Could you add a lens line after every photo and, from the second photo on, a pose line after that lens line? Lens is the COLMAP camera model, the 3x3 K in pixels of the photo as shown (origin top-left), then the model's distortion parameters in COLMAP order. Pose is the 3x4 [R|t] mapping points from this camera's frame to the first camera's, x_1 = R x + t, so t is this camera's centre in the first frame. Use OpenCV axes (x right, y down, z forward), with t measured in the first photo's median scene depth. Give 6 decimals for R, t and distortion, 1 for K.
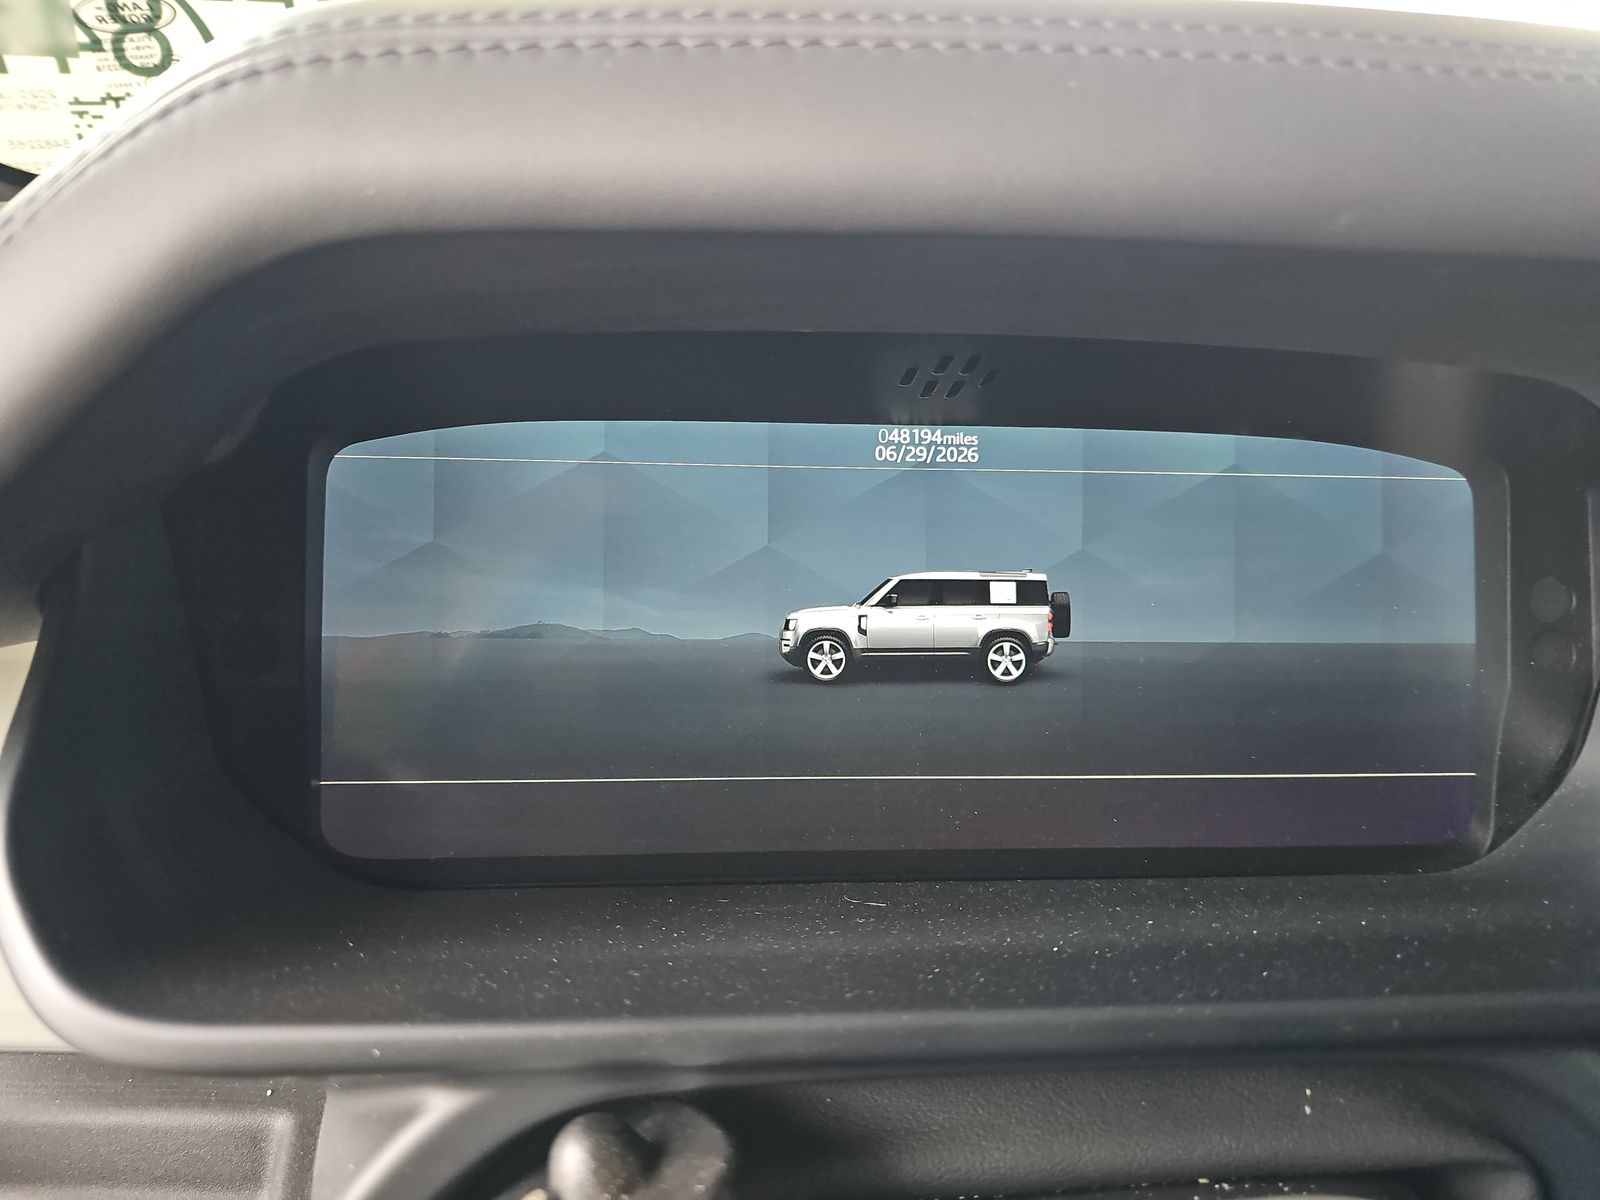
lens RADIAL K [[1084.8, 0, 800.0], [0, 1084.8, 600.0], [0, 0, 1]] dist [-0.006926, -0.001899]
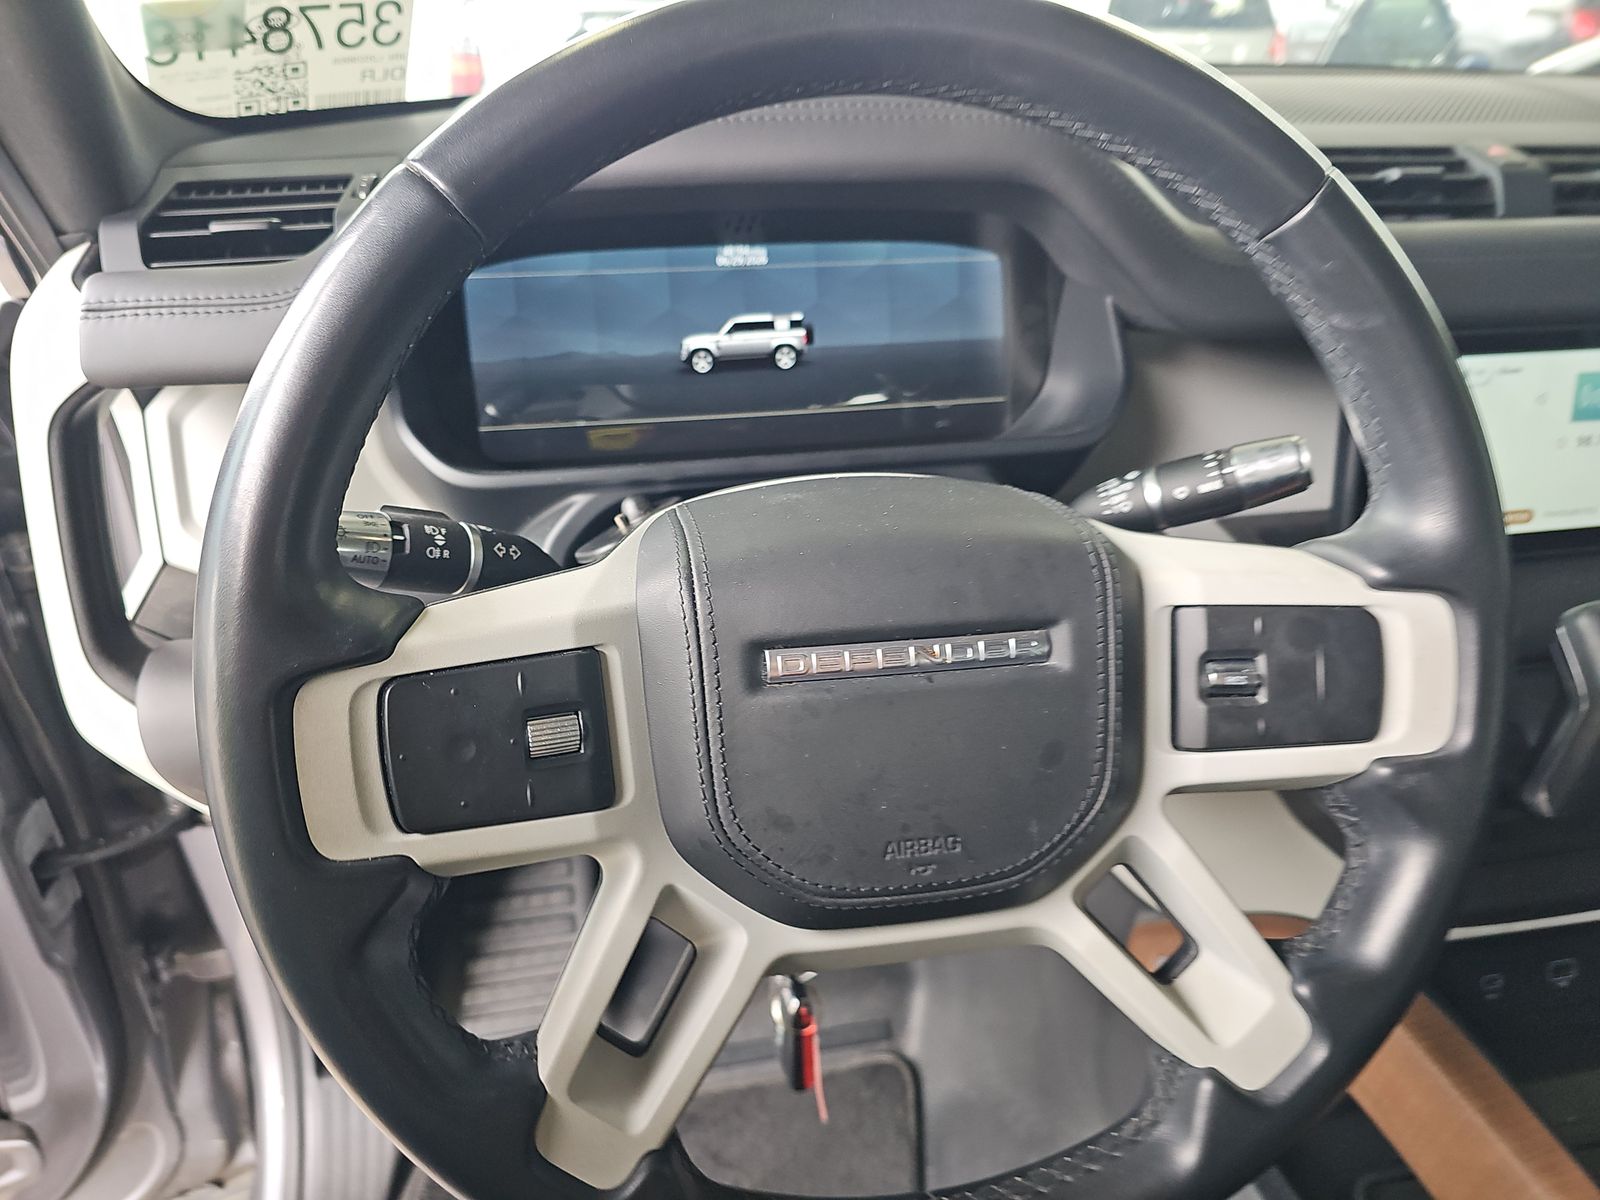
lens RADIAL K [[1074.9, 0, 799.3], [0, 1074.9, 570.9], [0, 0, 1]] dist [0.042547, -0.000847]
pose [[0.992340, -0.084911, 0.089730, -0.011938], [0.070643, 0.985899, 0.151697, 0.150056], [-0.101346, -0.144197, 0.984346, -1.160976]]
